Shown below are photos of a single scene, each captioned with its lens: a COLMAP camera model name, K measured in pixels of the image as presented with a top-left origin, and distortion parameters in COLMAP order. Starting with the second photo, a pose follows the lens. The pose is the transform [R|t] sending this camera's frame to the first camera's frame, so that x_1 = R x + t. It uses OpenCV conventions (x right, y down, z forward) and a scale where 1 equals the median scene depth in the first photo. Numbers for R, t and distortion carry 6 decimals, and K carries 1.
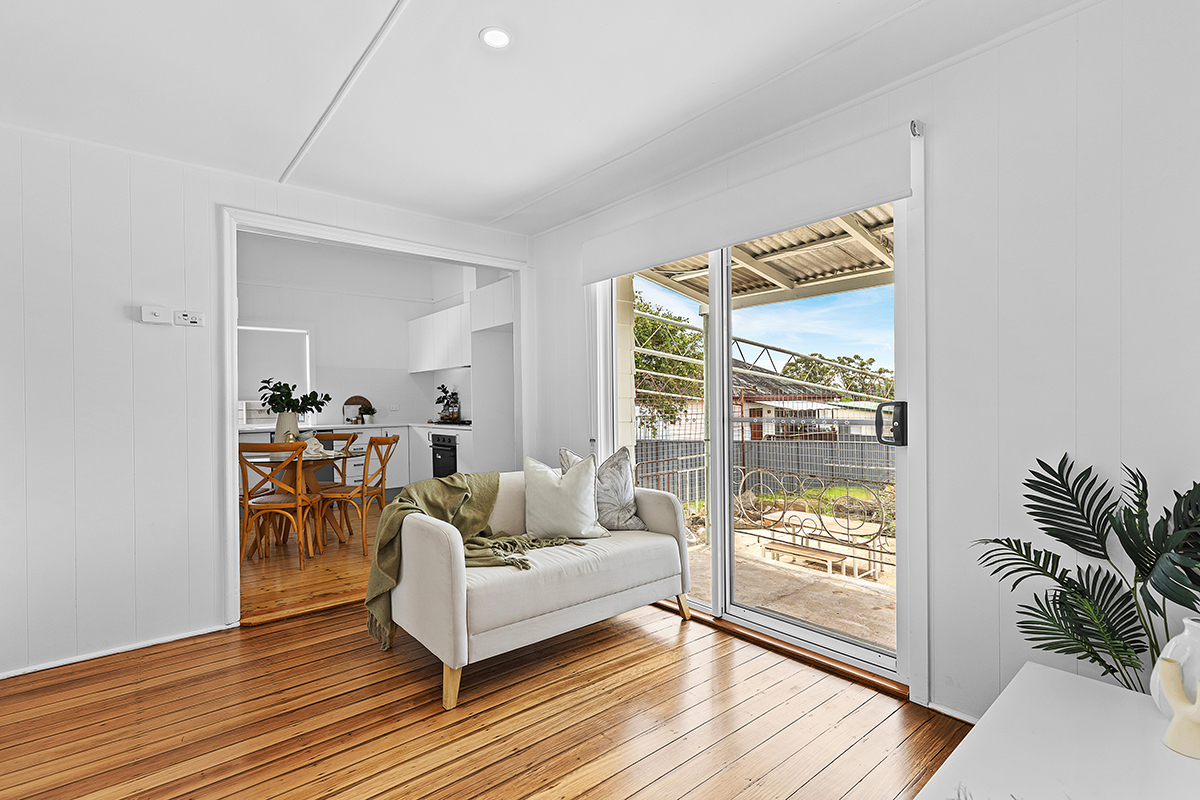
lens RADIAL K [[543.5, 0, 600.0], [0, 543.5, 403.4], [0, 0, 1]] dist [0.011534, -0.003779]
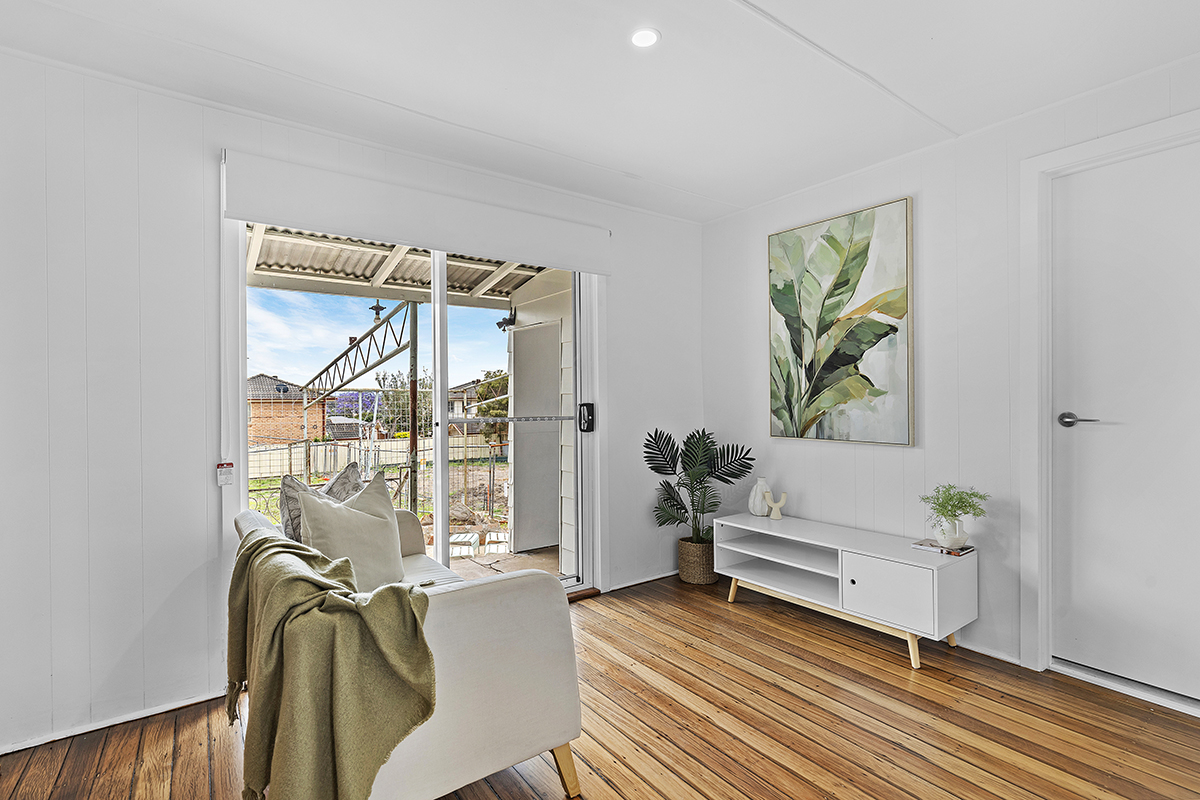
lens RADIAL K [[573.3, 0, 600.4], [0, 573.3, 400.7], [0, 0, 1]] dist [0.000197, -0.000001]
pose [[0.061727, -0.001325, 0.998092, -1.264191], [0.004834, 0.999988, 0.001028, -0.014850], [-0.998081, 0.004761, 0.061732, 1.043875]]
